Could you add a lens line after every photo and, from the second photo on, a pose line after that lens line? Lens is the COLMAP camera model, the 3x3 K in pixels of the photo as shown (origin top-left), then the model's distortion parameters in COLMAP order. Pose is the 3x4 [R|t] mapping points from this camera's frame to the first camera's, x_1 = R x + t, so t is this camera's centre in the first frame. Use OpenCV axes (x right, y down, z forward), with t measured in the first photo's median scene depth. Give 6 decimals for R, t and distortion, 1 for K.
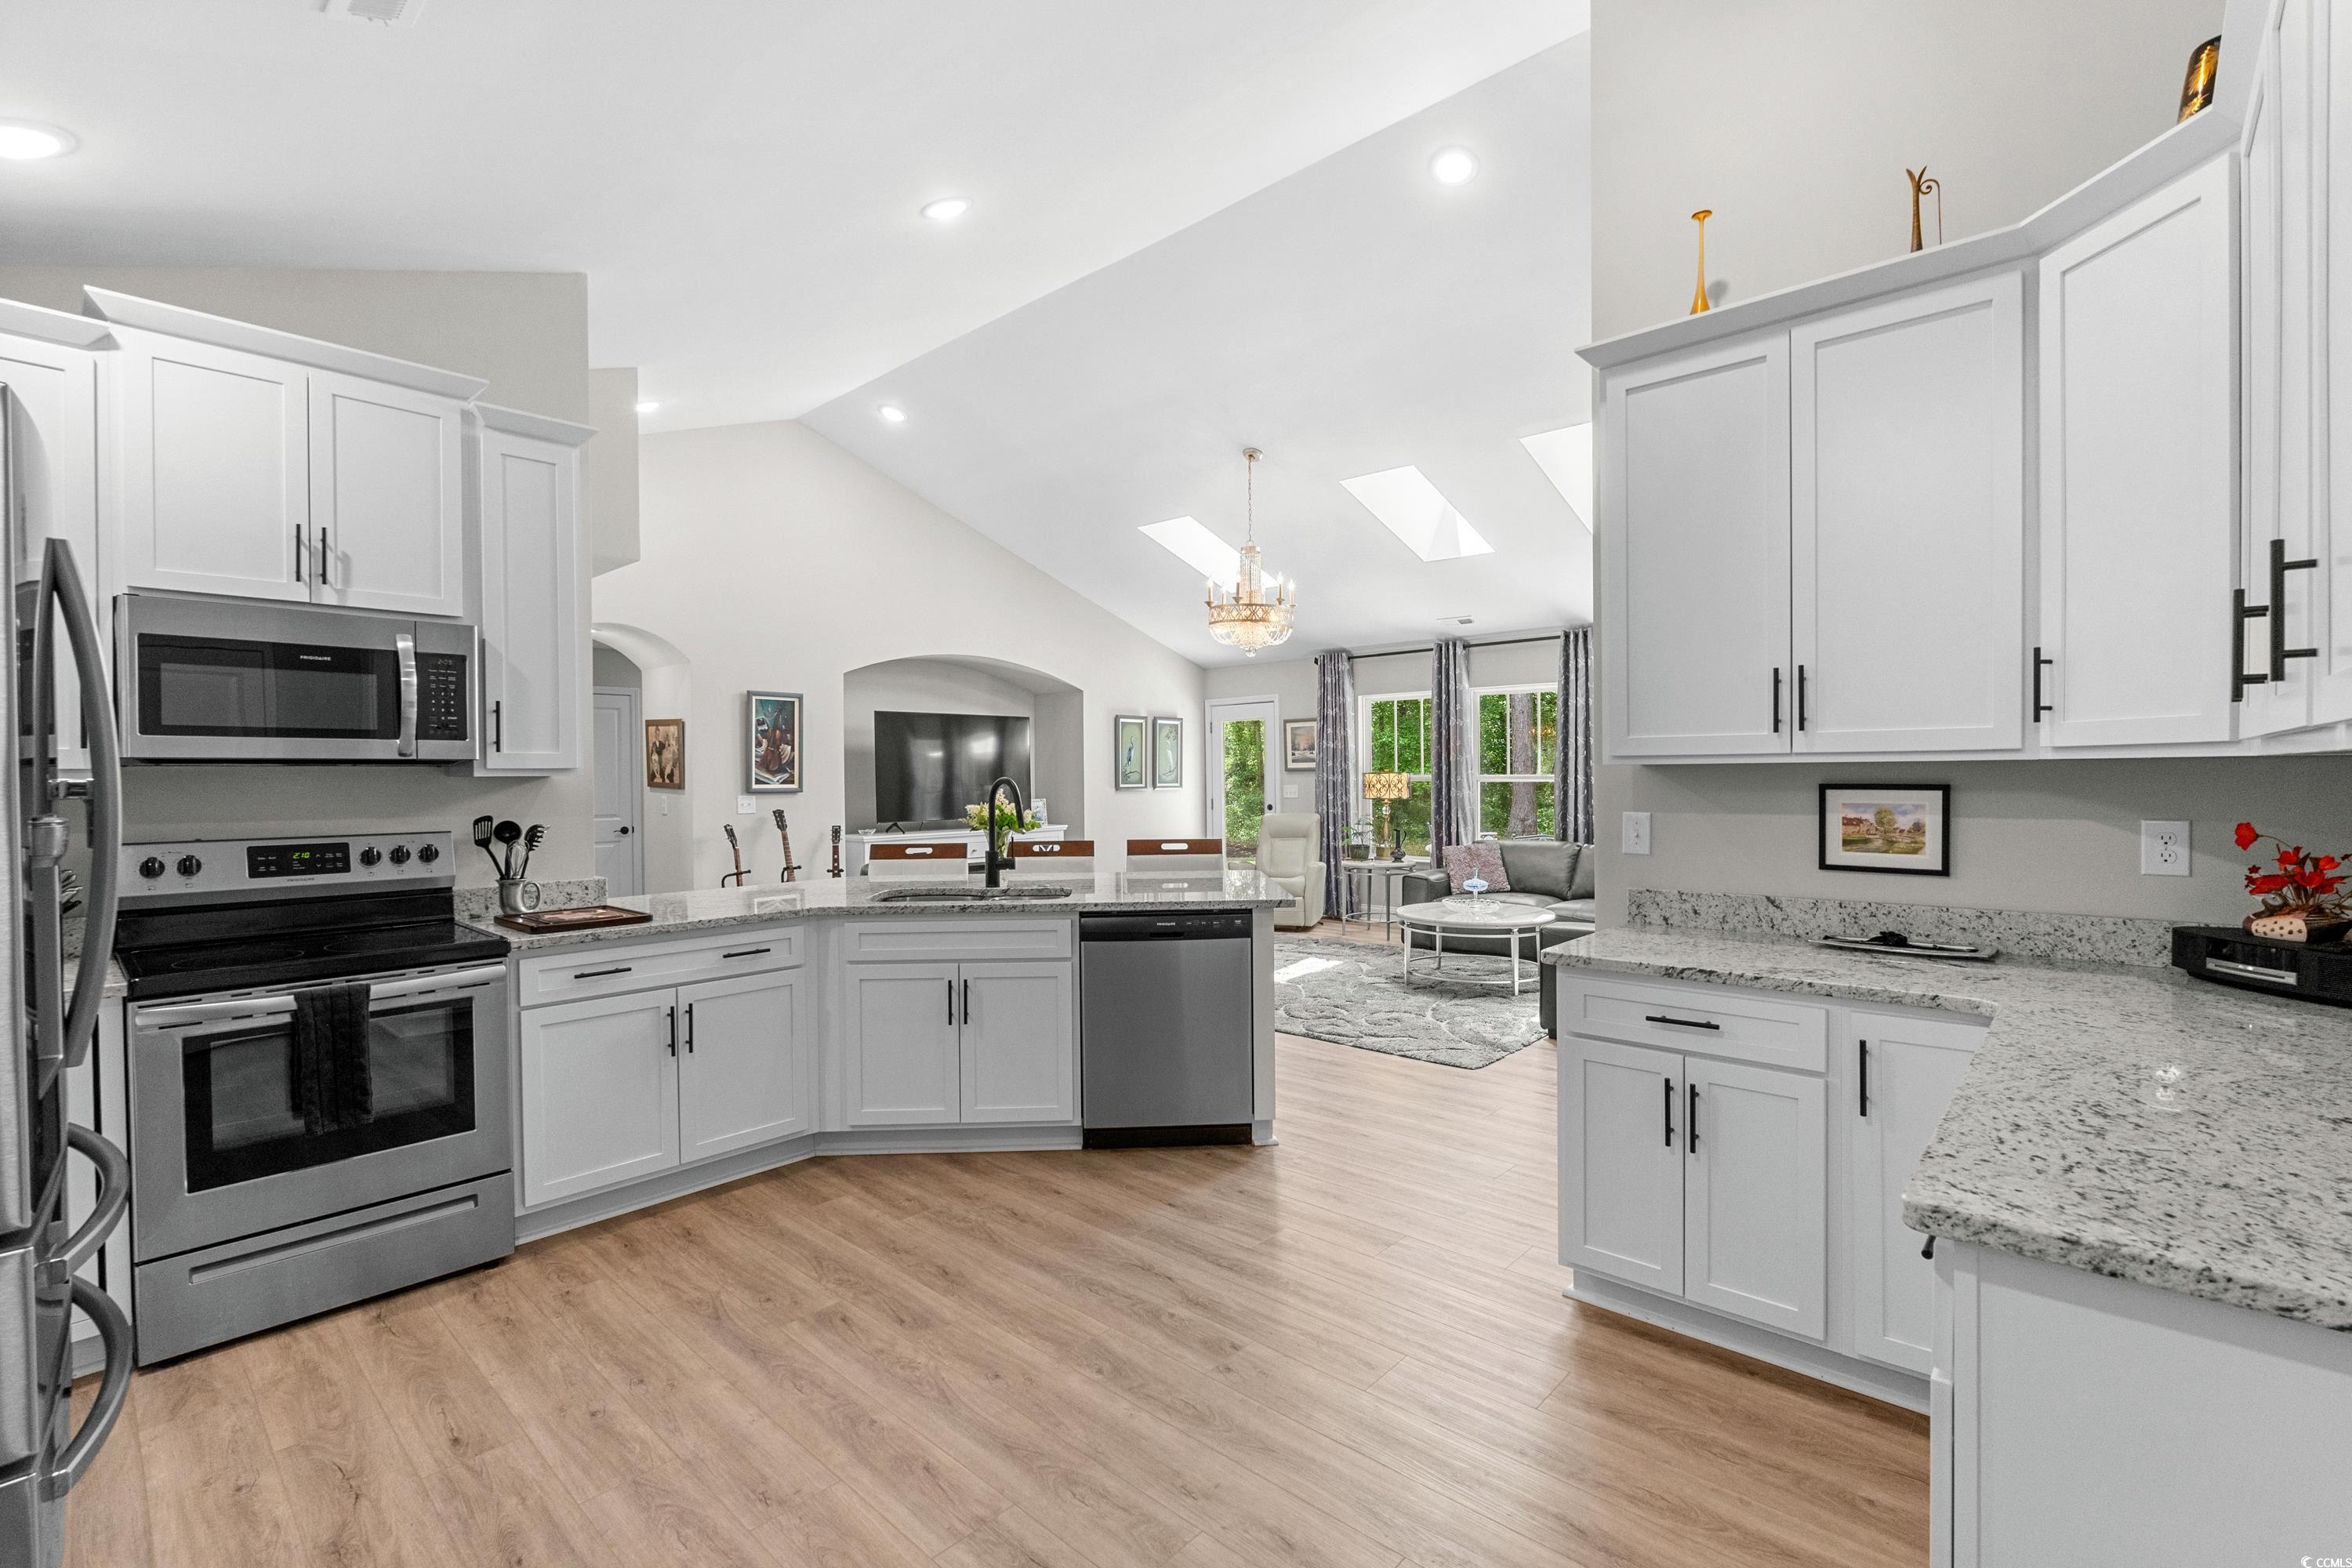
lens RADIAL K [[1045.4, 0, 1180.6], [0, 1045.4, 787.0], [0, 0, 1]] dist [-0.004958, -0.000398]
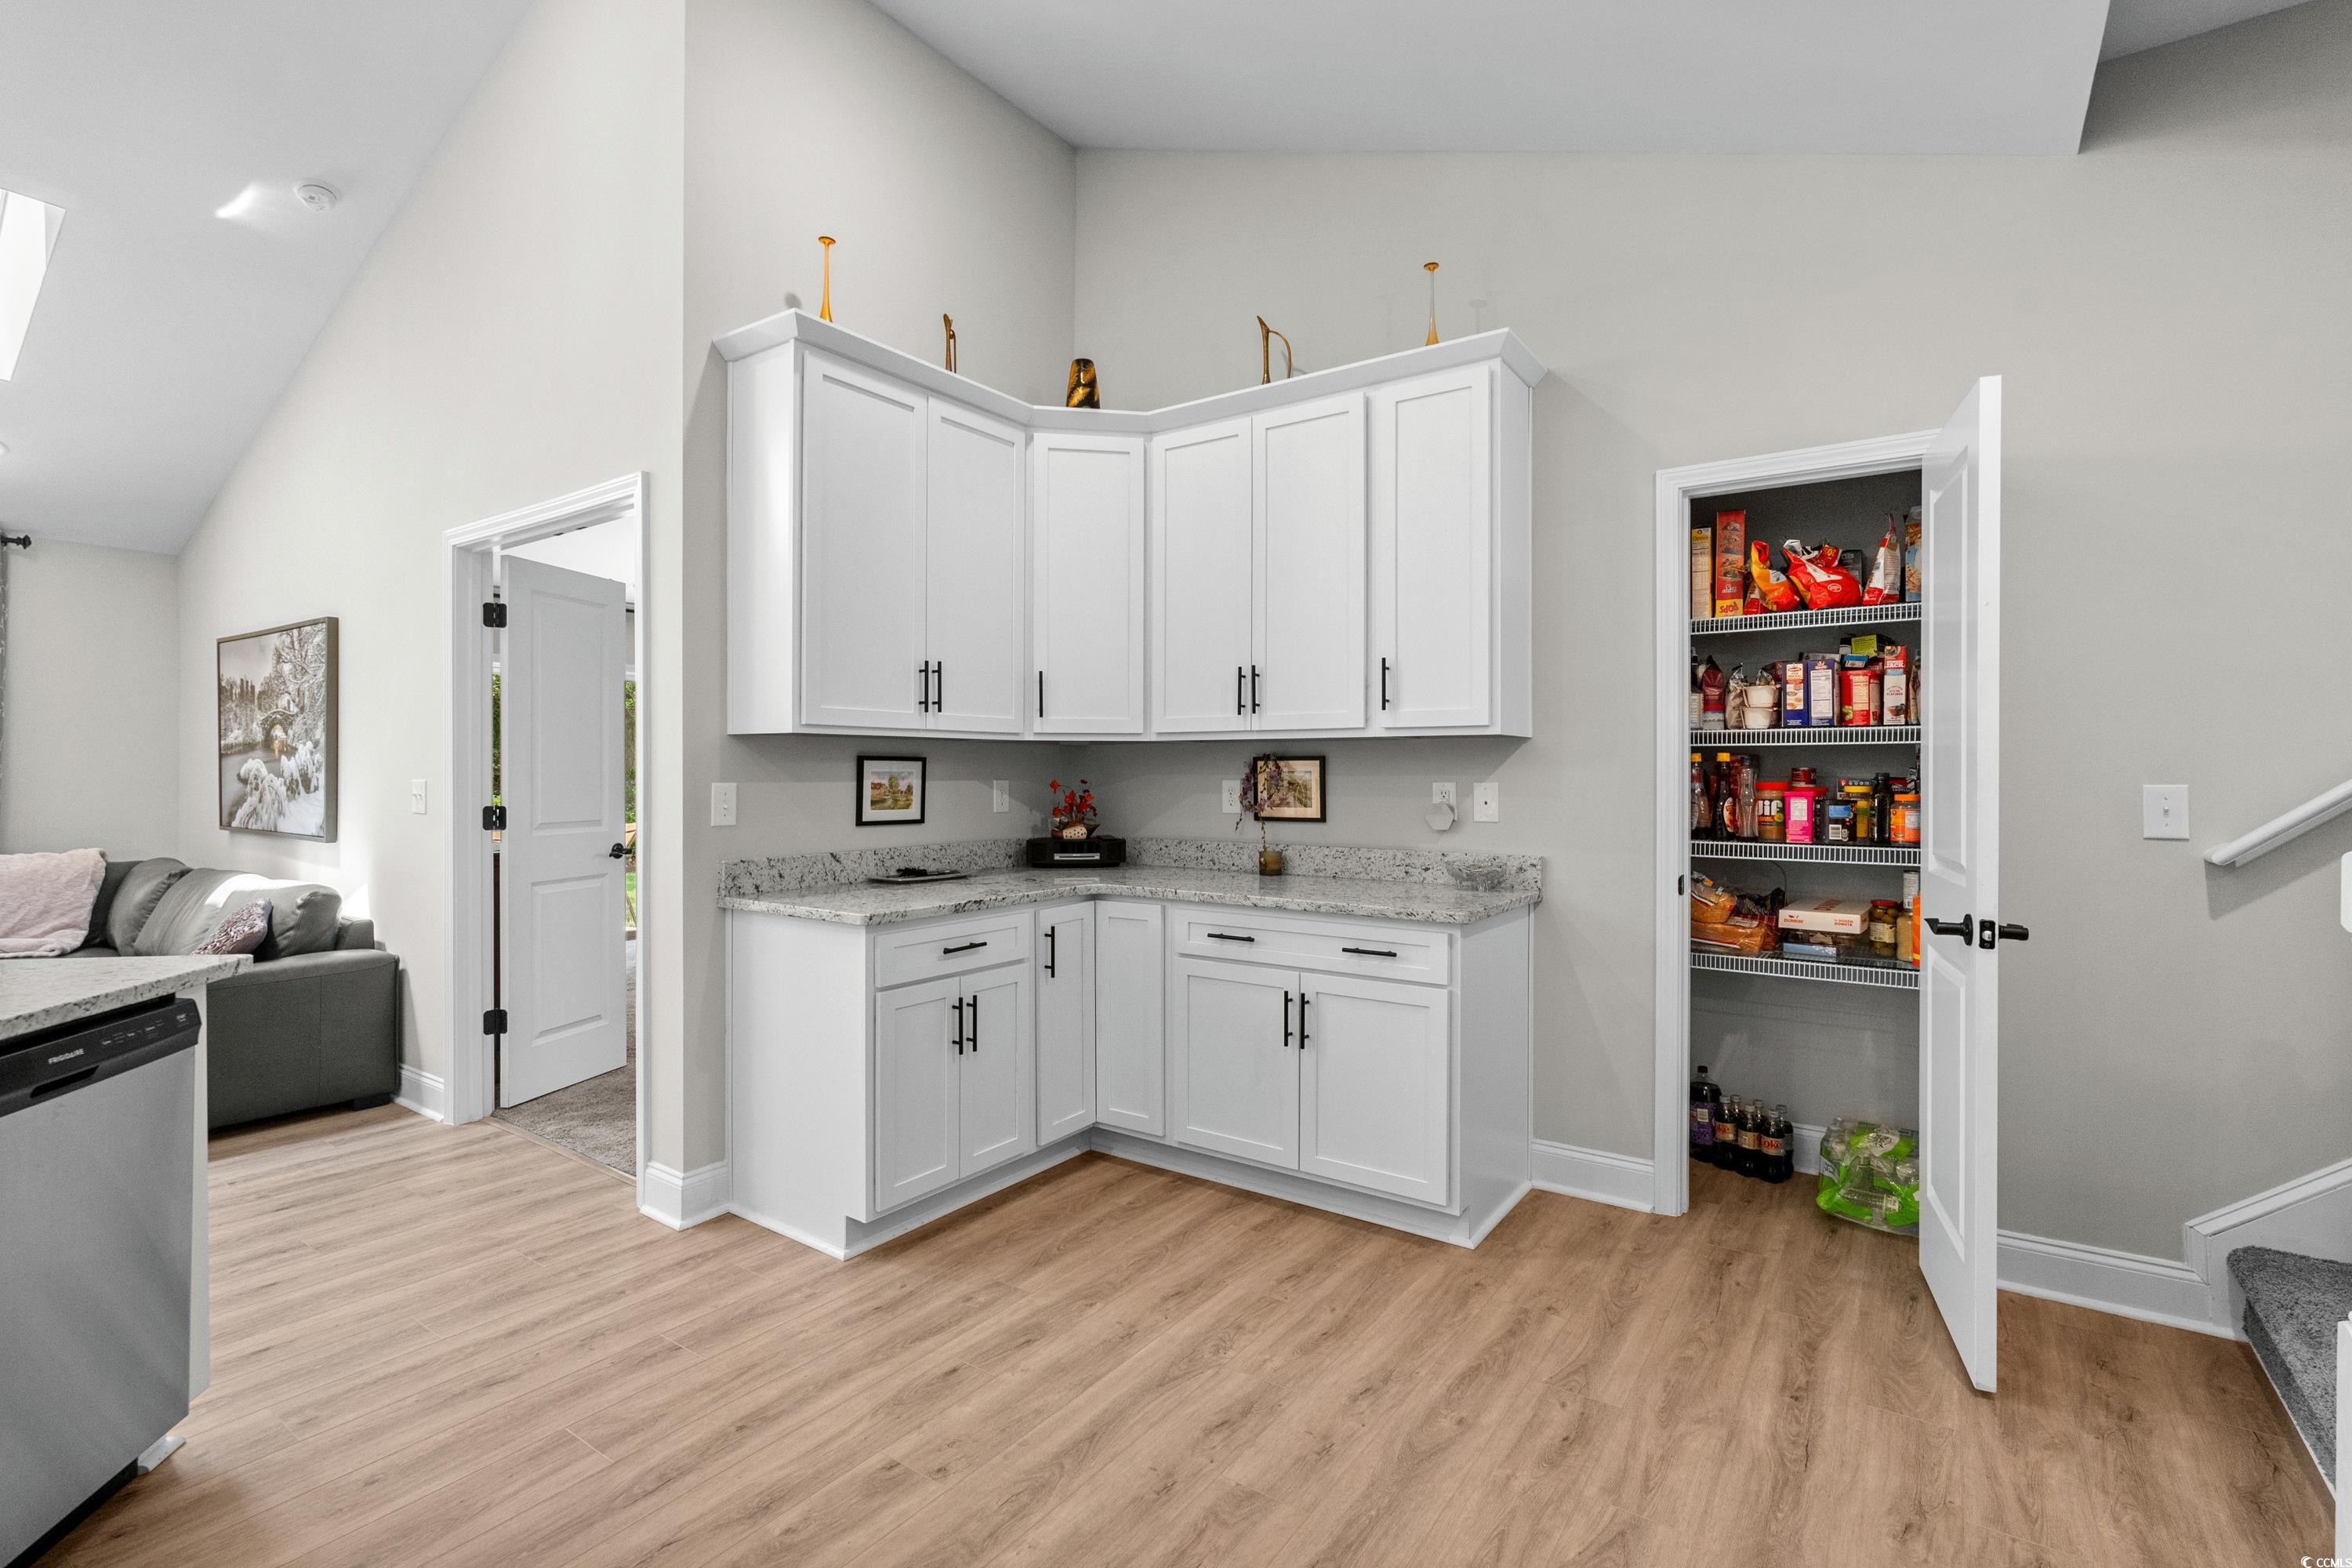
lens RADIAL K [[1045.4, 0, 1199.9], [0, 1045.4, 775.9], [0, 0, 1]] dist [-0.004958, -0.000398]
pose [[-0.127015, 0.003742, 0.991894, -0.490160], [0.014537, 0.999893, -0.001910, 0.021621], [-0.991794, 0.014177, -0.127056, 0.572724]]
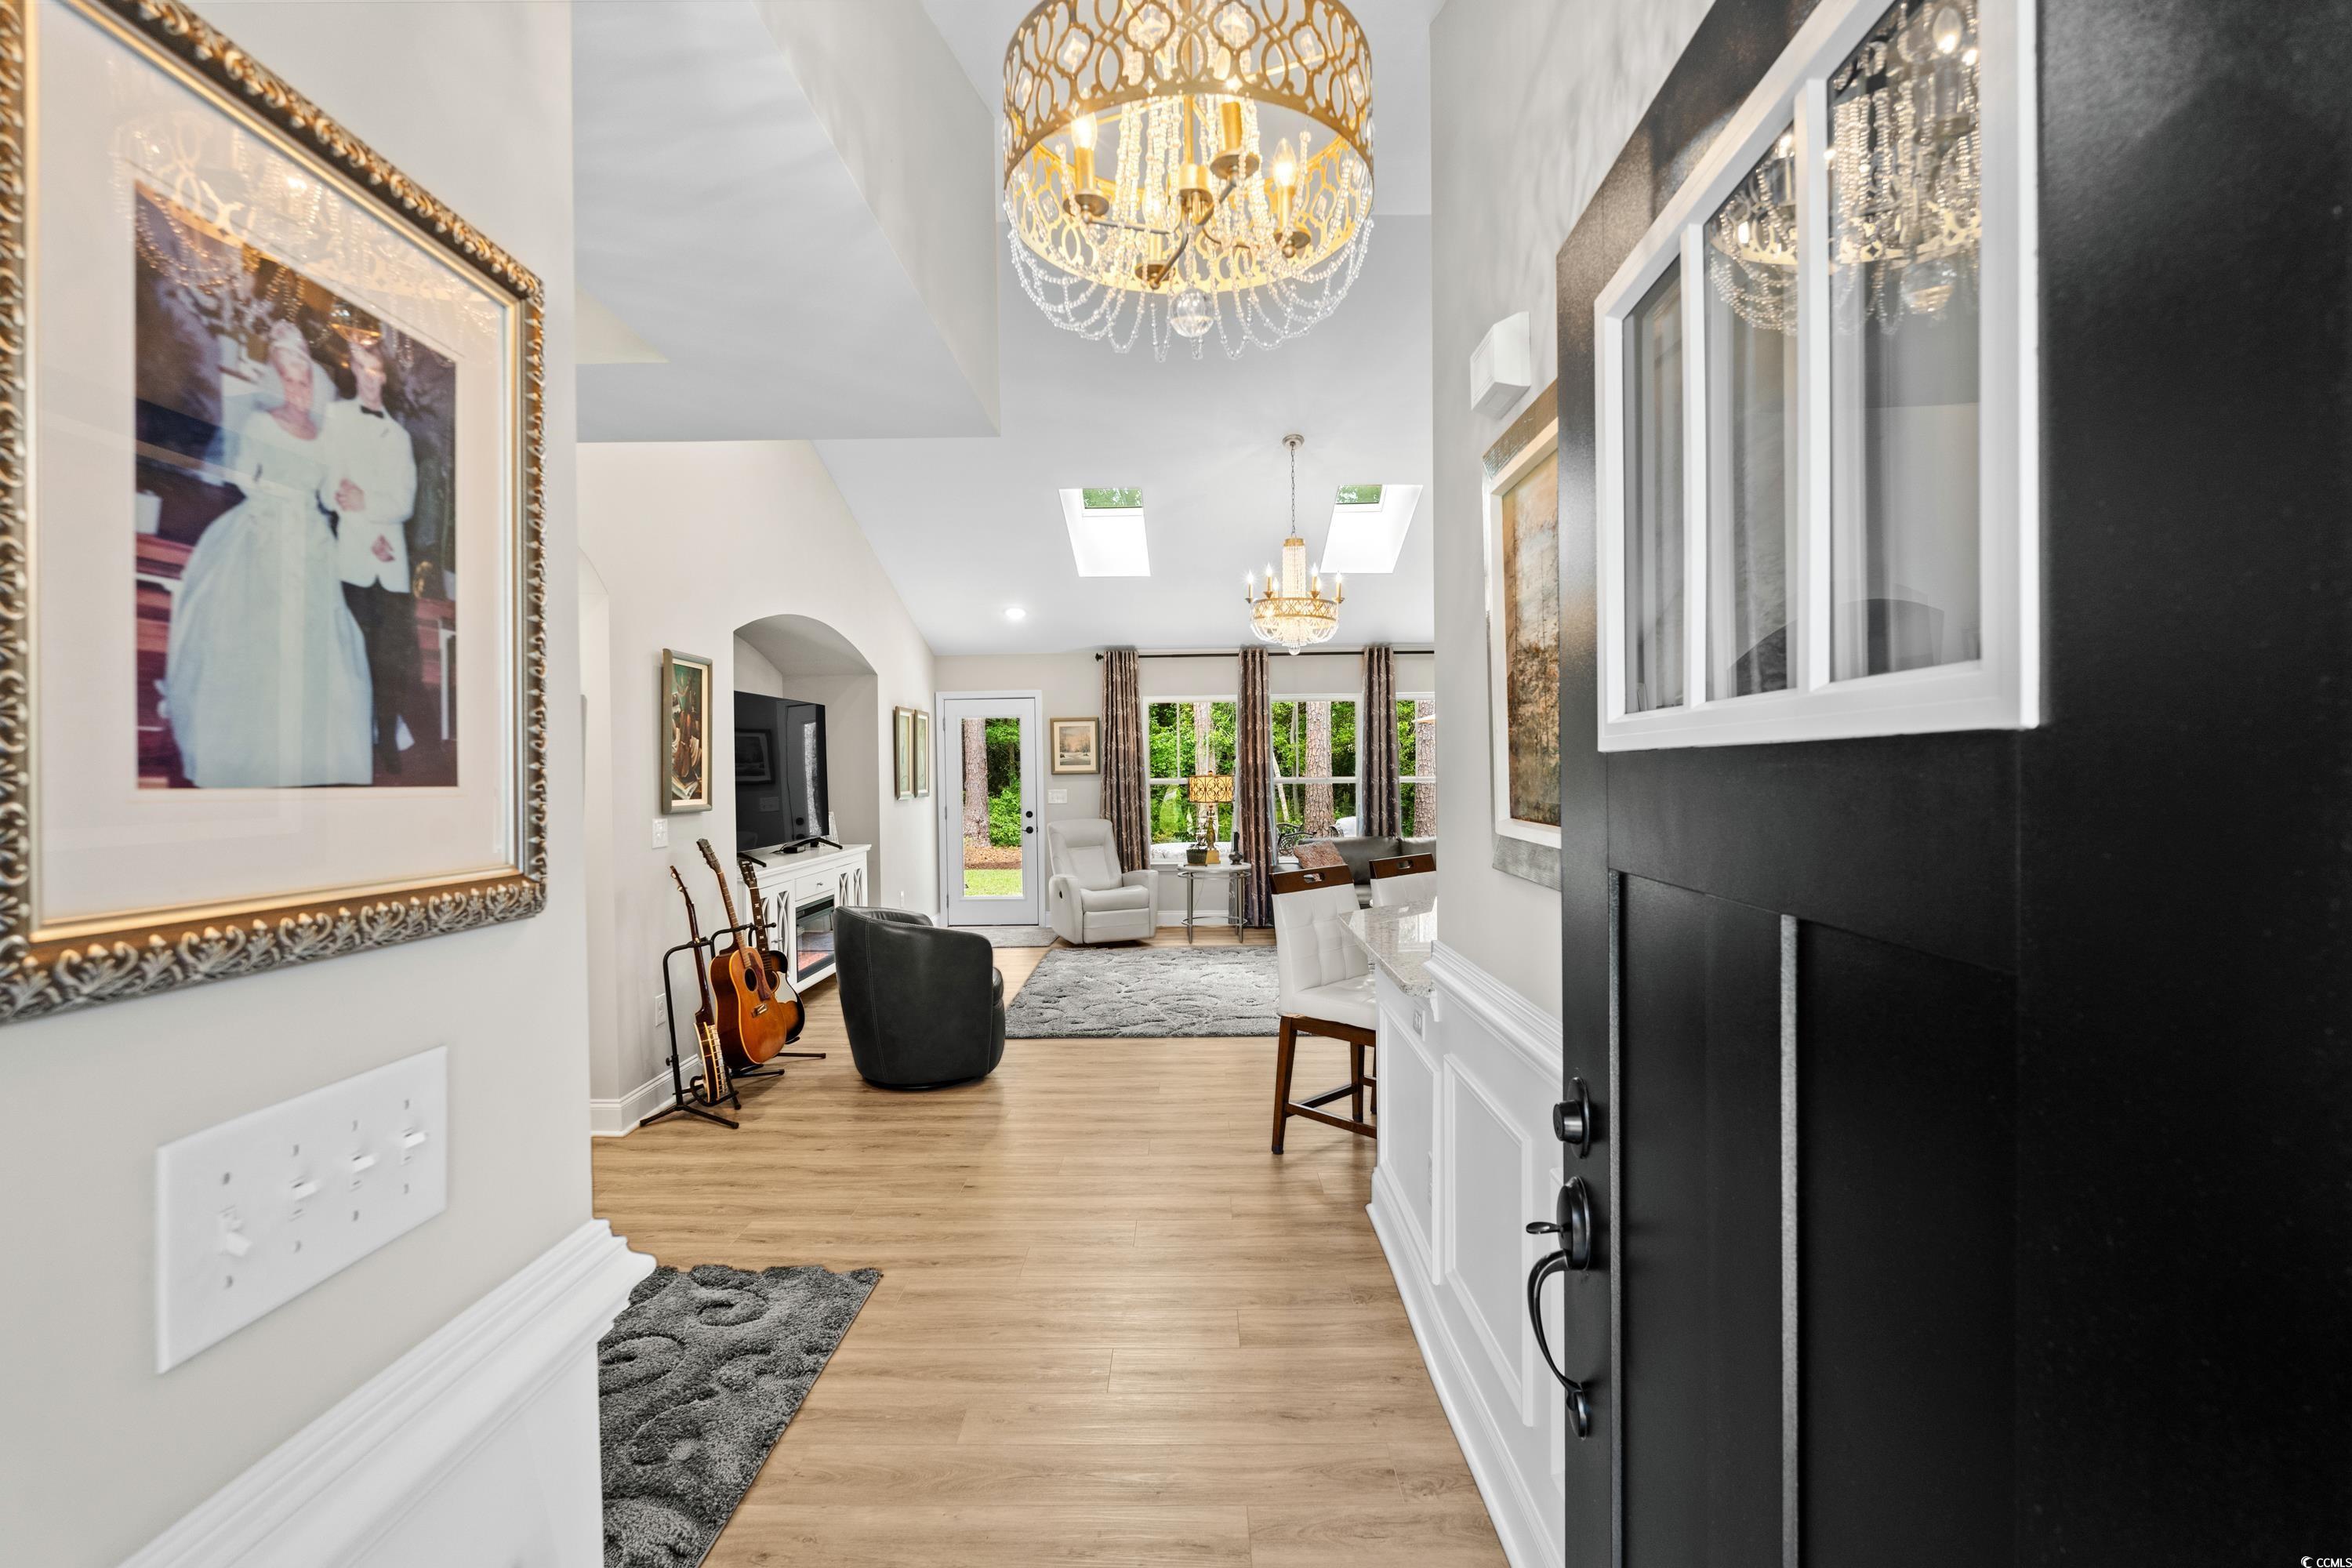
lens RADIAL K [[1045.4, 0, 1164.5], [0, 1045.4, 787.0], [0, 0, 1]] dist [-0.004958, -0.000398]
pose [[0.751576, -0.012720, 0.659524, -1.190520], [0.013475, 0.999901, 0.003929, -0.018011], [-0.659509, 0.005934, 0.751673, 0.674326]]
